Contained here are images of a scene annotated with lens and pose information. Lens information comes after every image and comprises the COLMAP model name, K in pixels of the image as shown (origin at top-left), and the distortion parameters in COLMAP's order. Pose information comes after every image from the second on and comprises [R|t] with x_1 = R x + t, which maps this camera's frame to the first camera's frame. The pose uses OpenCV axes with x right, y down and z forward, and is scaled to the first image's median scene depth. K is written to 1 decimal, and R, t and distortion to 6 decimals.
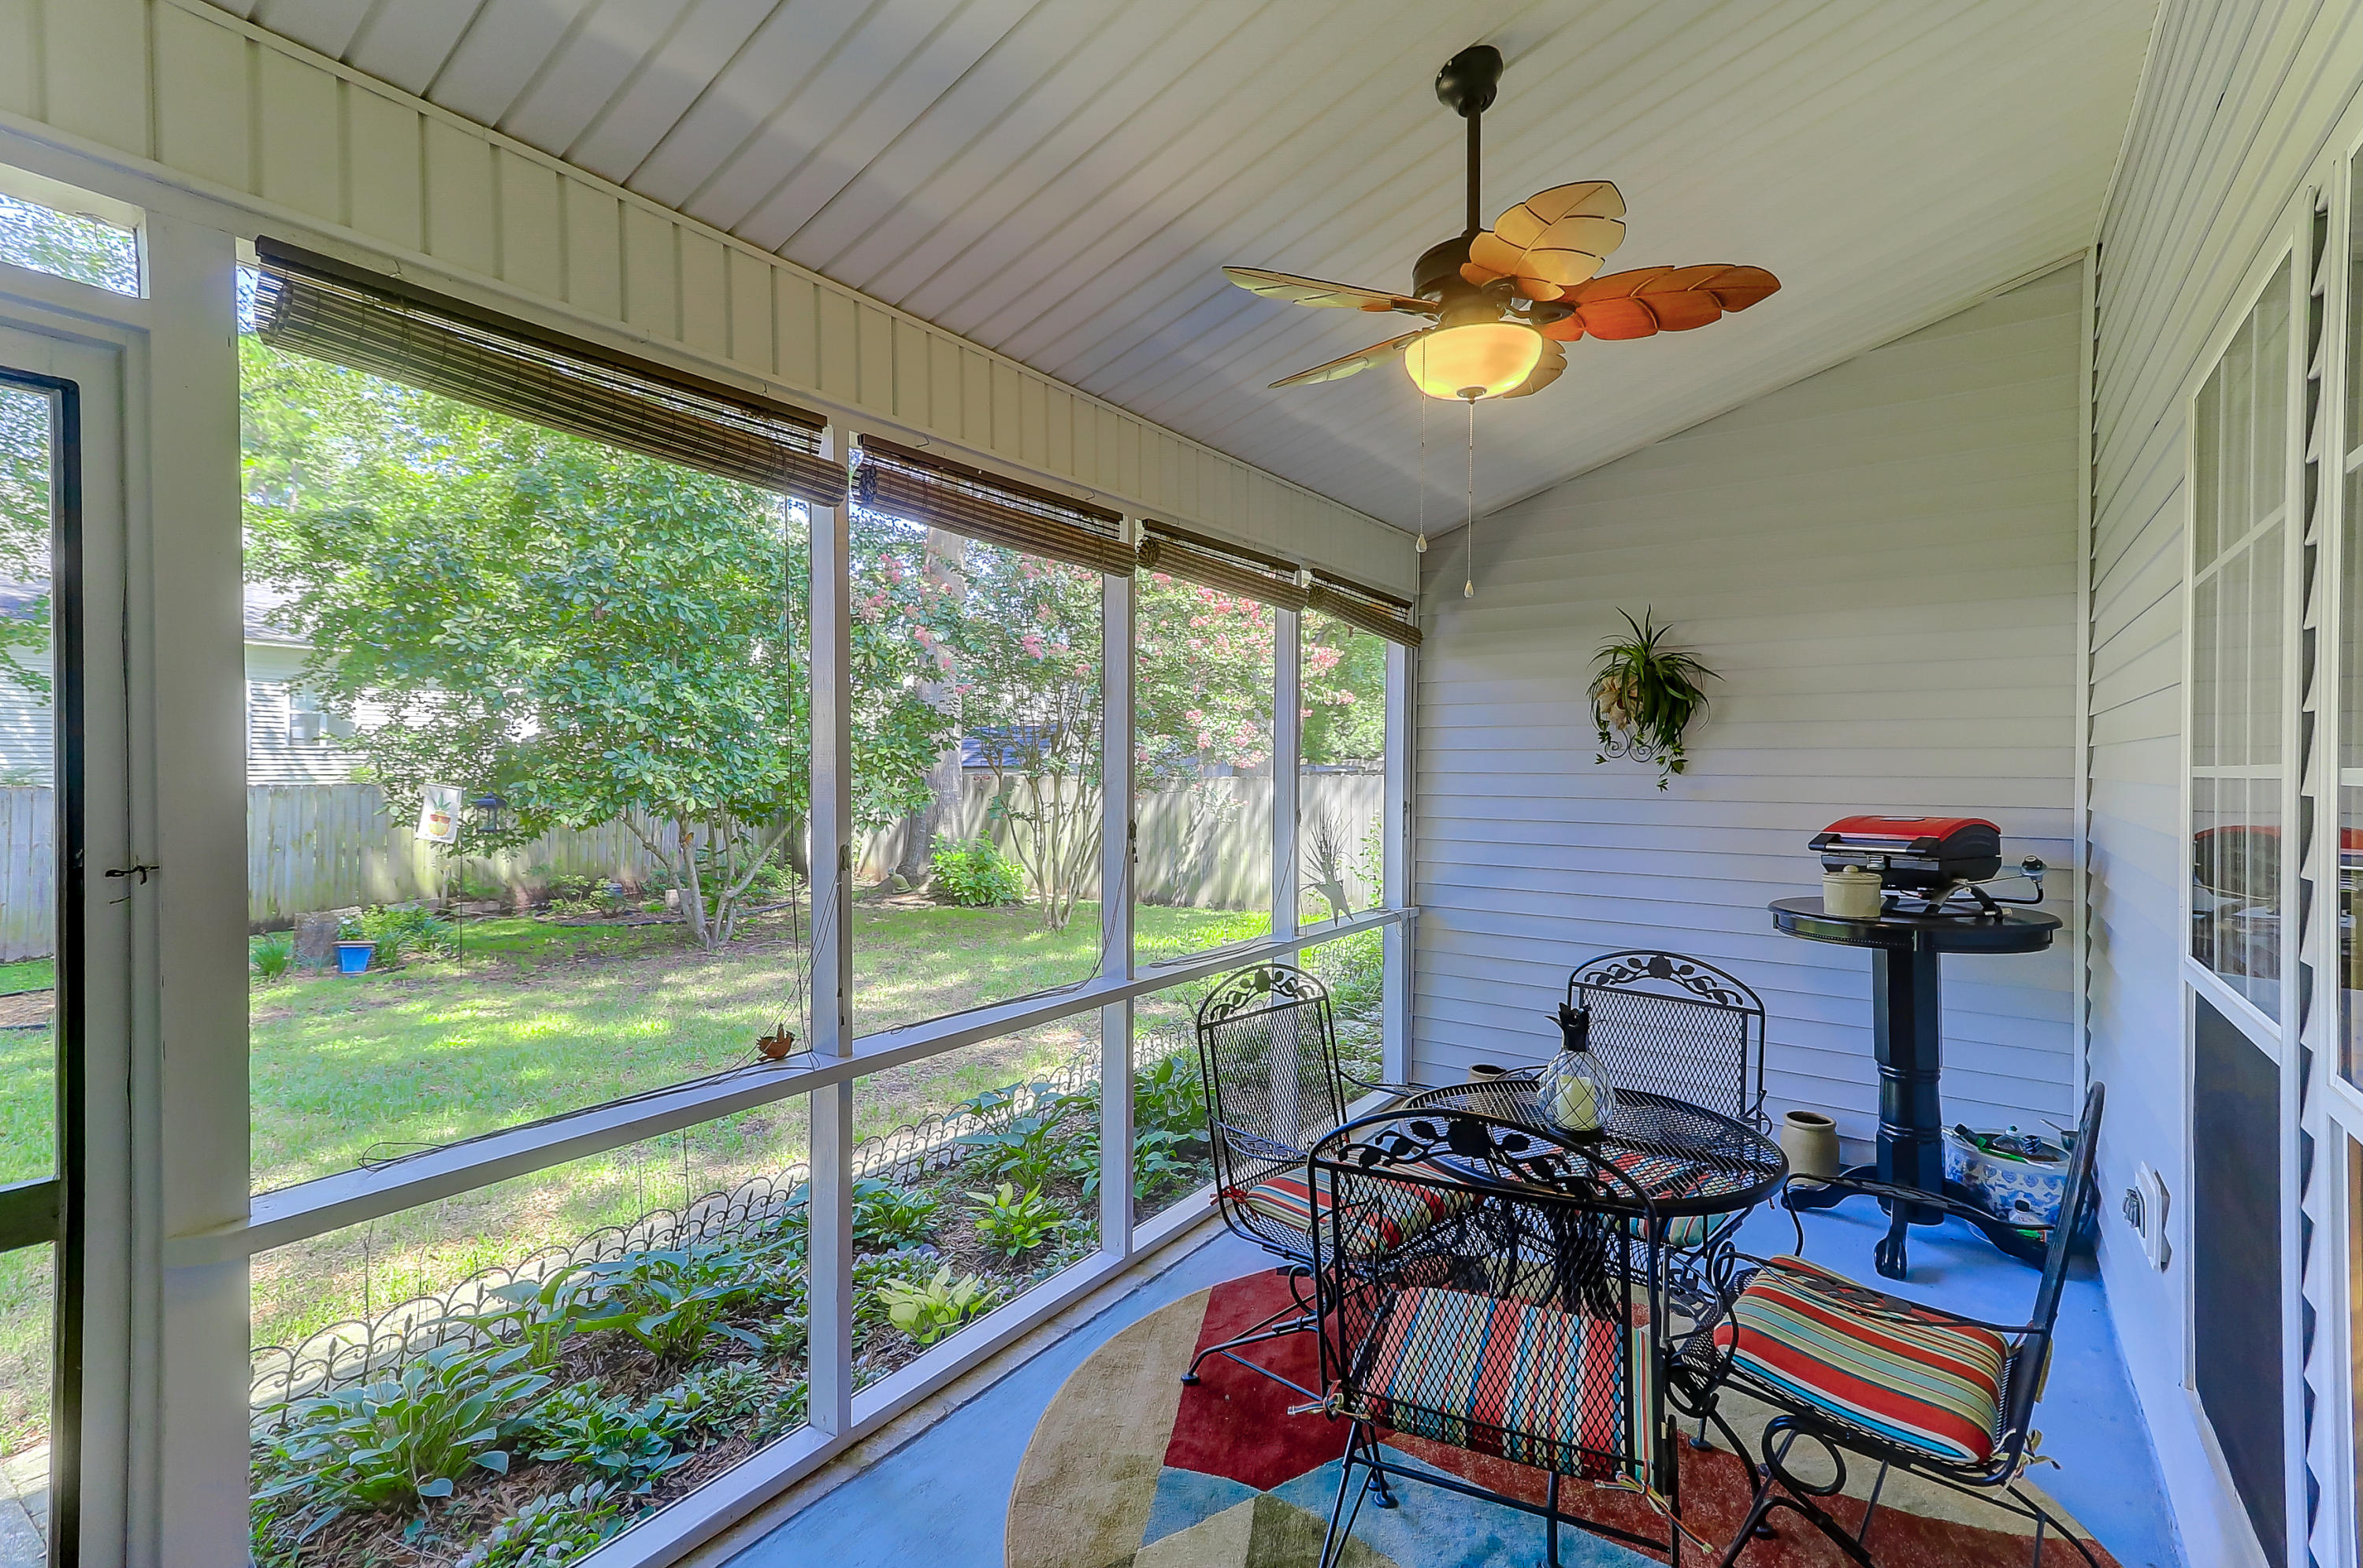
lens RADIAL K [[1012.4, 0, 1181.5], [0, 1012.4, 784.0], [0, 0, 1]] dist [-0.001035, -0.000147]
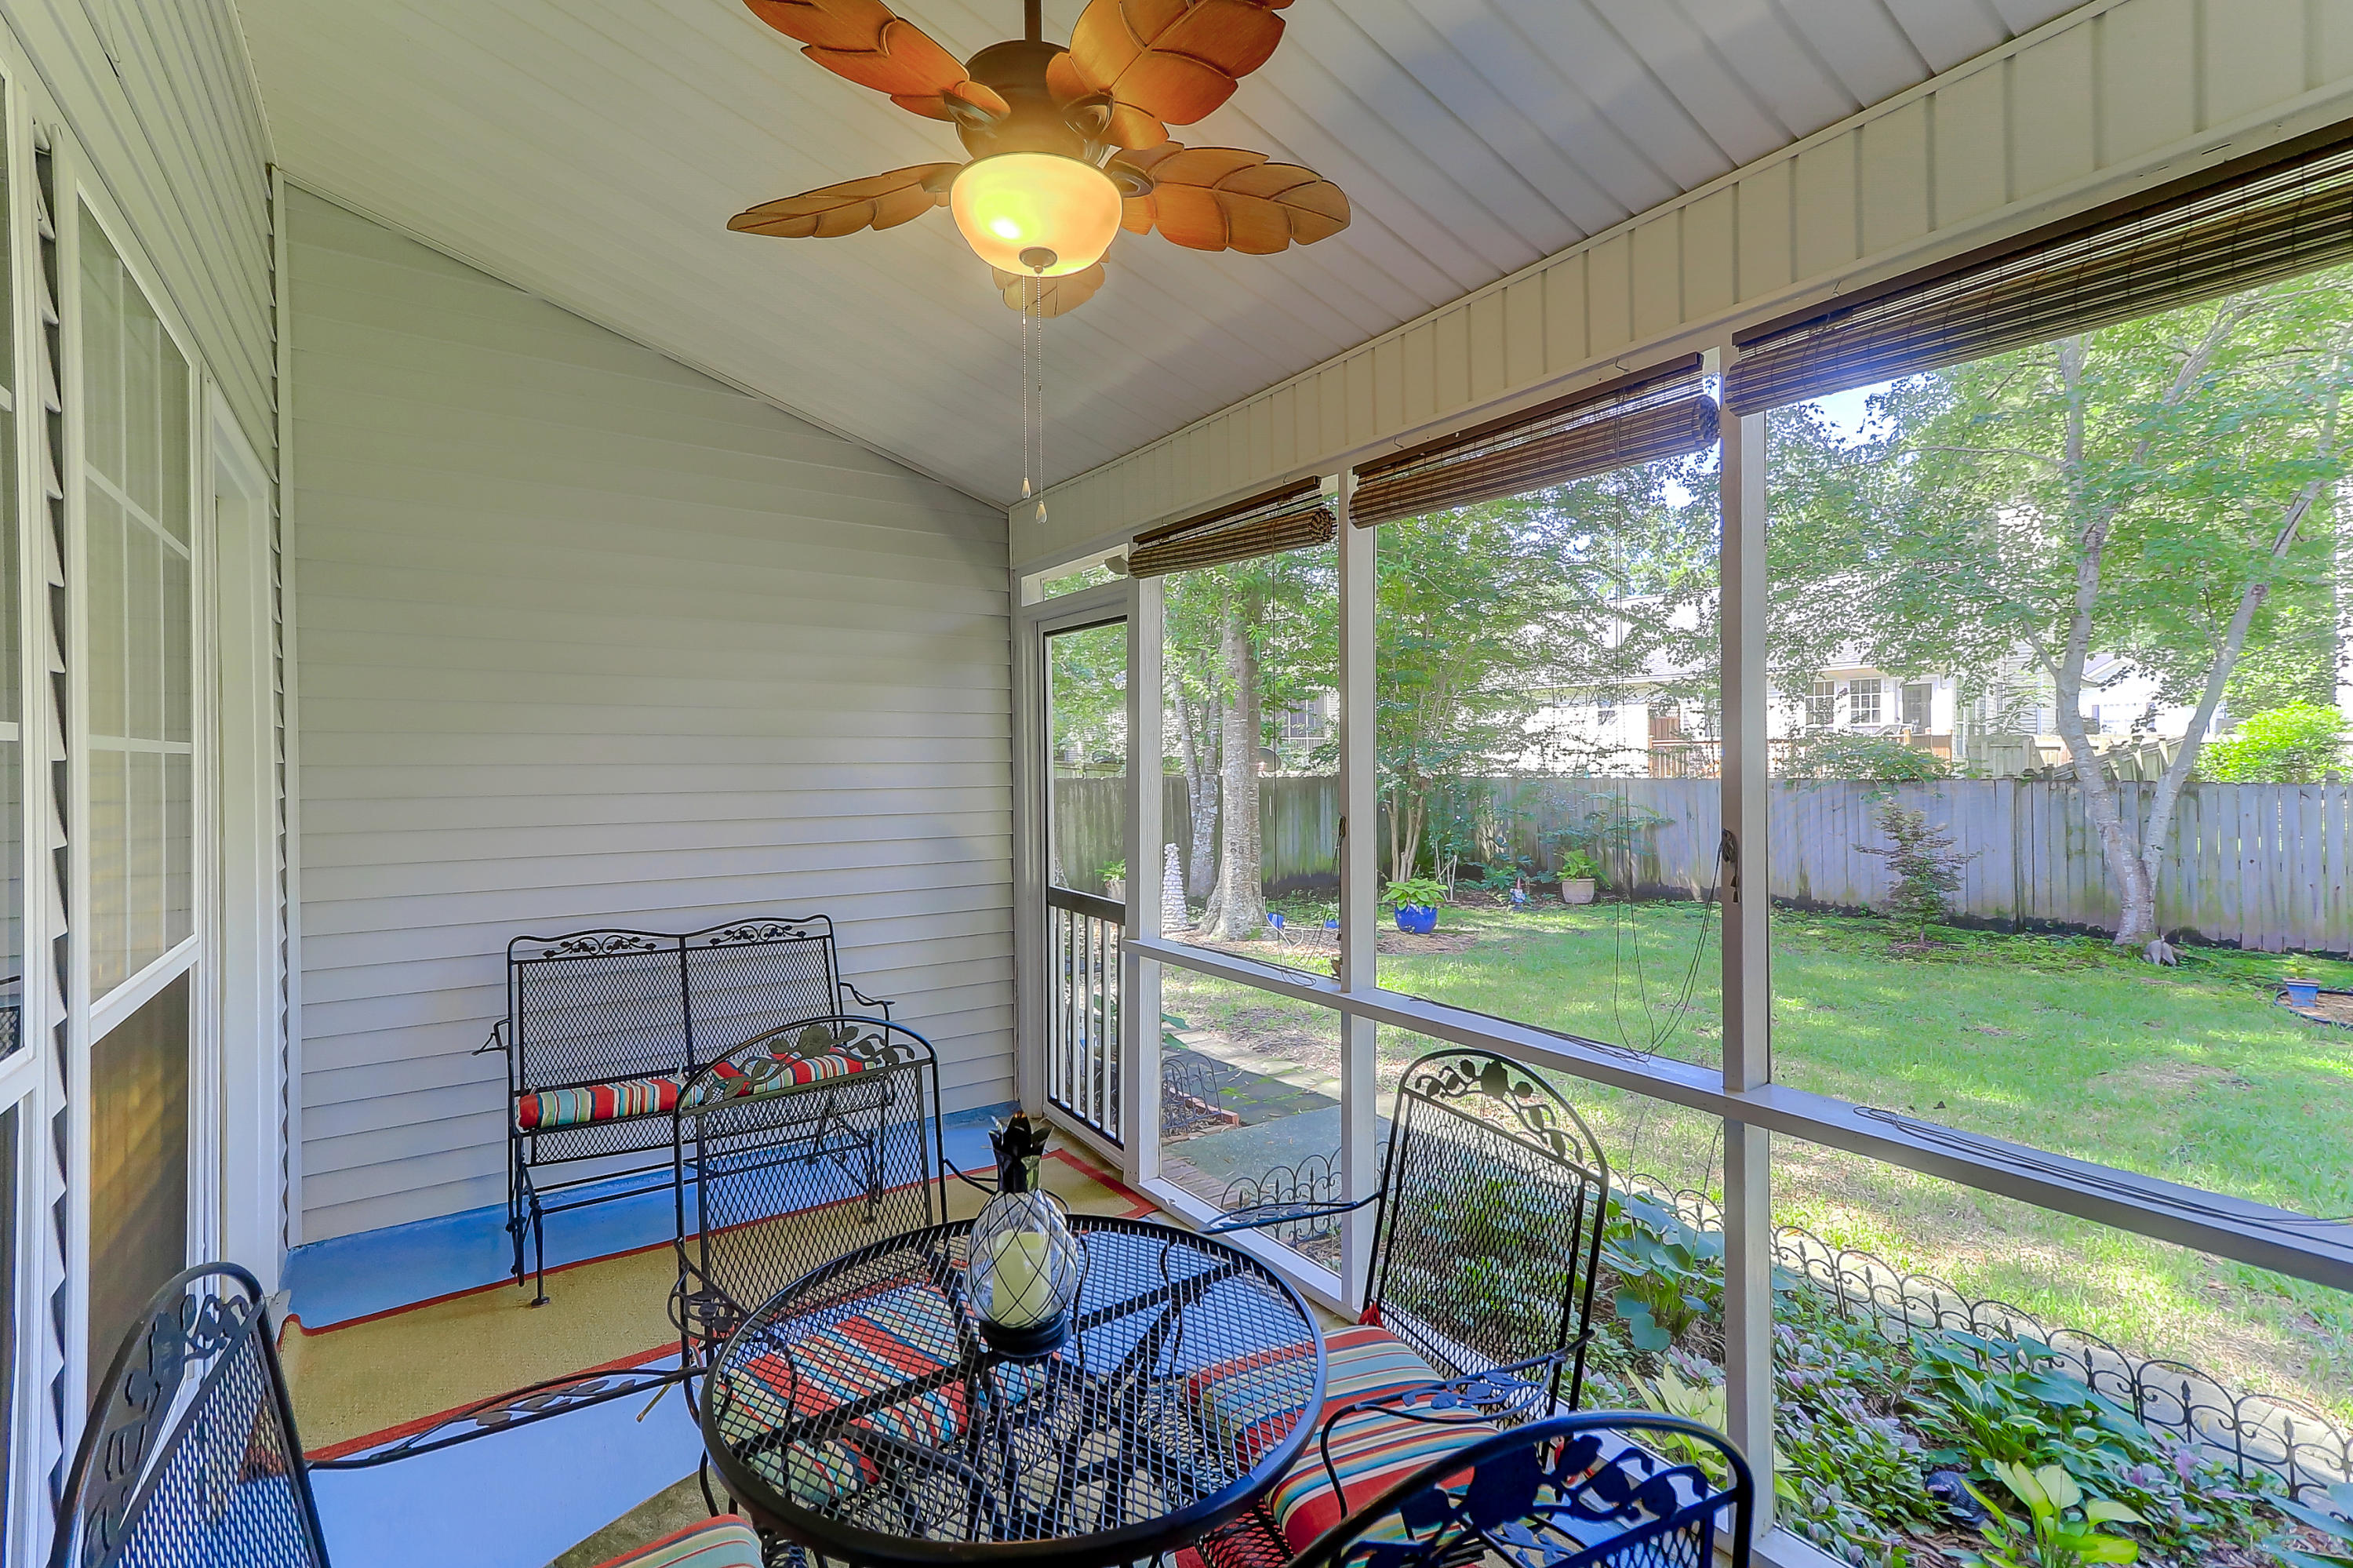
lens RADIAL K [[1077.6, 0, 1166.7], [0, 1077.6, 775.8], [0, 0, 1]] dist [0.022659, -0.000376]
pose [[-0.347750, 0.010189, -0.937532, 0.747337], [-0.008093, 0.999871, 0.013868, -0.003603], [0.937552, 0.012410, -0.347623, 0.990529]]
